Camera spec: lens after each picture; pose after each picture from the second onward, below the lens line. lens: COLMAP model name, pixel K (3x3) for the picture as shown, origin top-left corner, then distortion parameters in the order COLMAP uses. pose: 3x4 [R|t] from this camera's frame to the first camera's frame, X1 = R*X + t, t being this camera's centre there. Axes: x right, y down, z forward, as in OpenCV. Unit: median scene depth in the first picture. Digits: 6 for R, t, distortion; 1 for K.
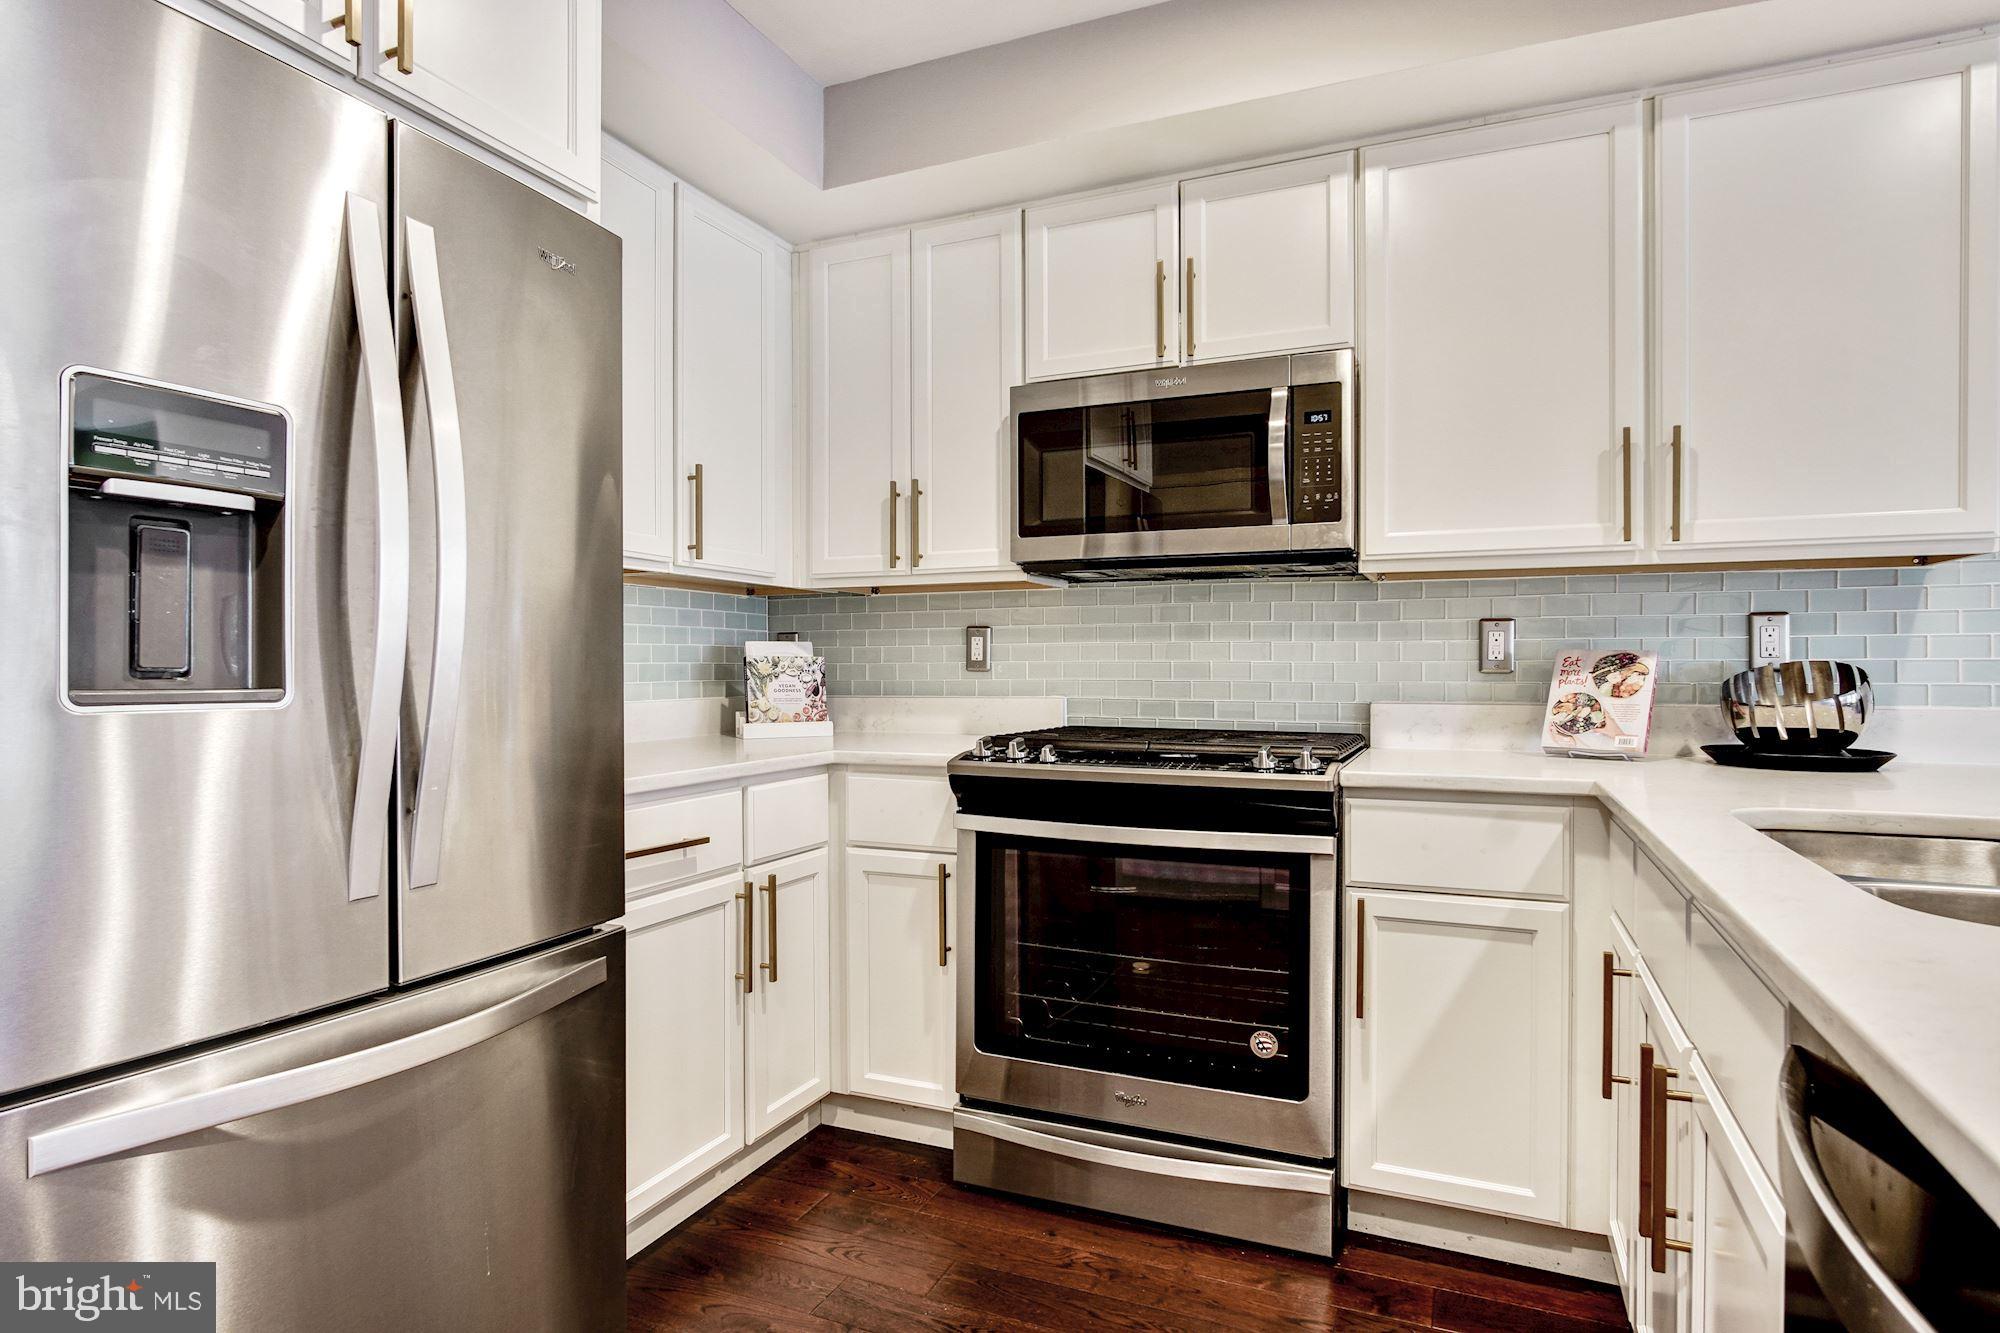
lens RADIAL K [[1078.8, 0, 998.6], [0, 1078.8, 667.0], [0, 0, 1]] dist [-0.011564, 0.000175]
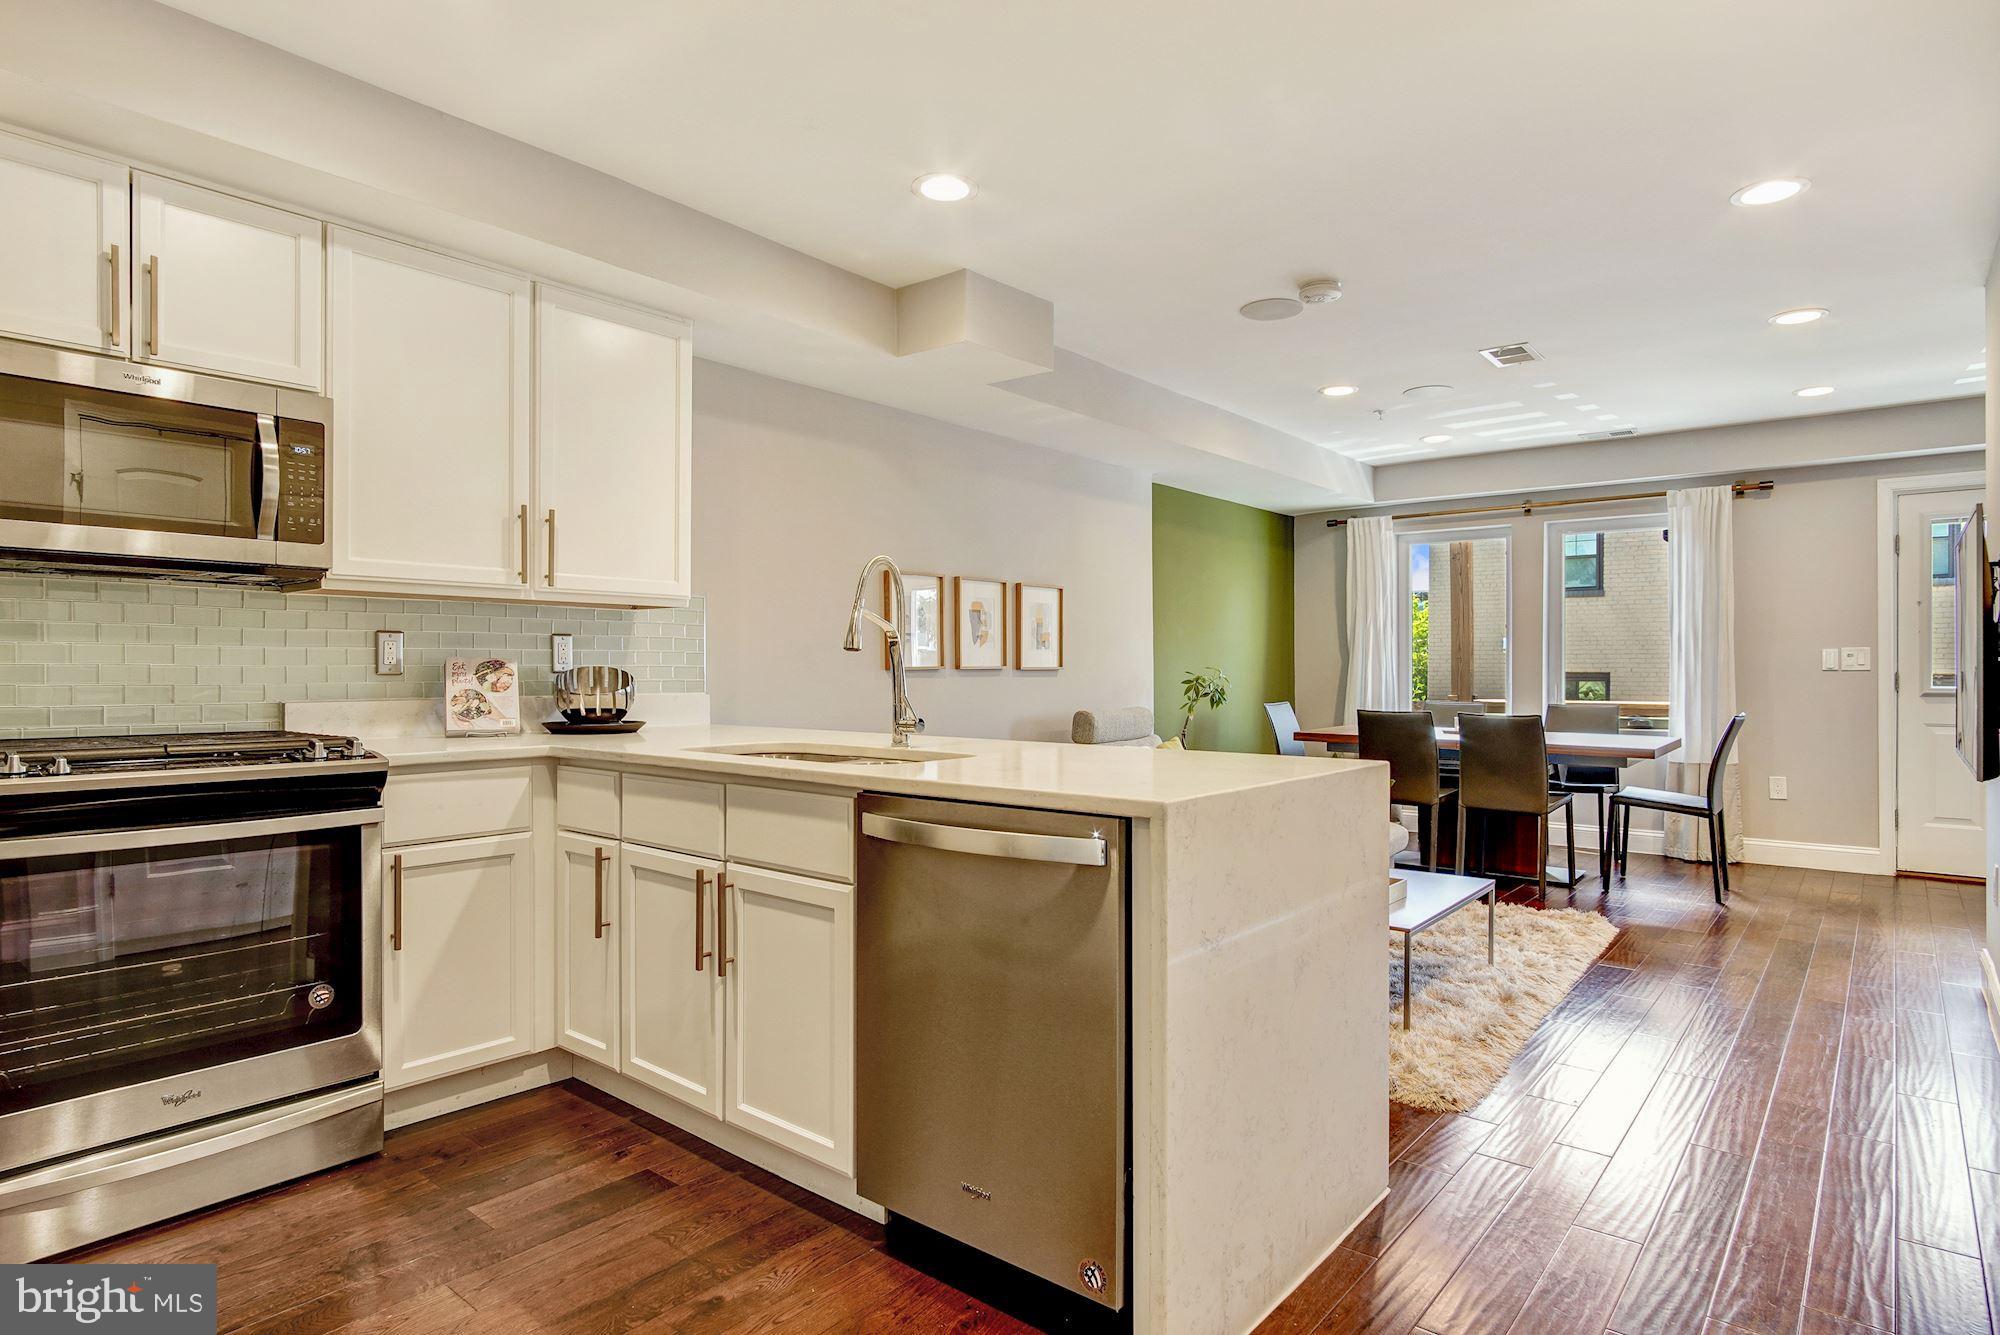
lens RADIAL K [[1078.8, 0, 1003.3], [0, 1078.8, 667.5], [0, 0, 1]] dist [-0.011564, 0.000175]
pose [[0.274075, 0.002911, 0.961704, -0.583677], [-0.000570, 0.999996, -0.002865, 0.000203], [-0.961708, 0.000237, 0.274075, -0.018110]]
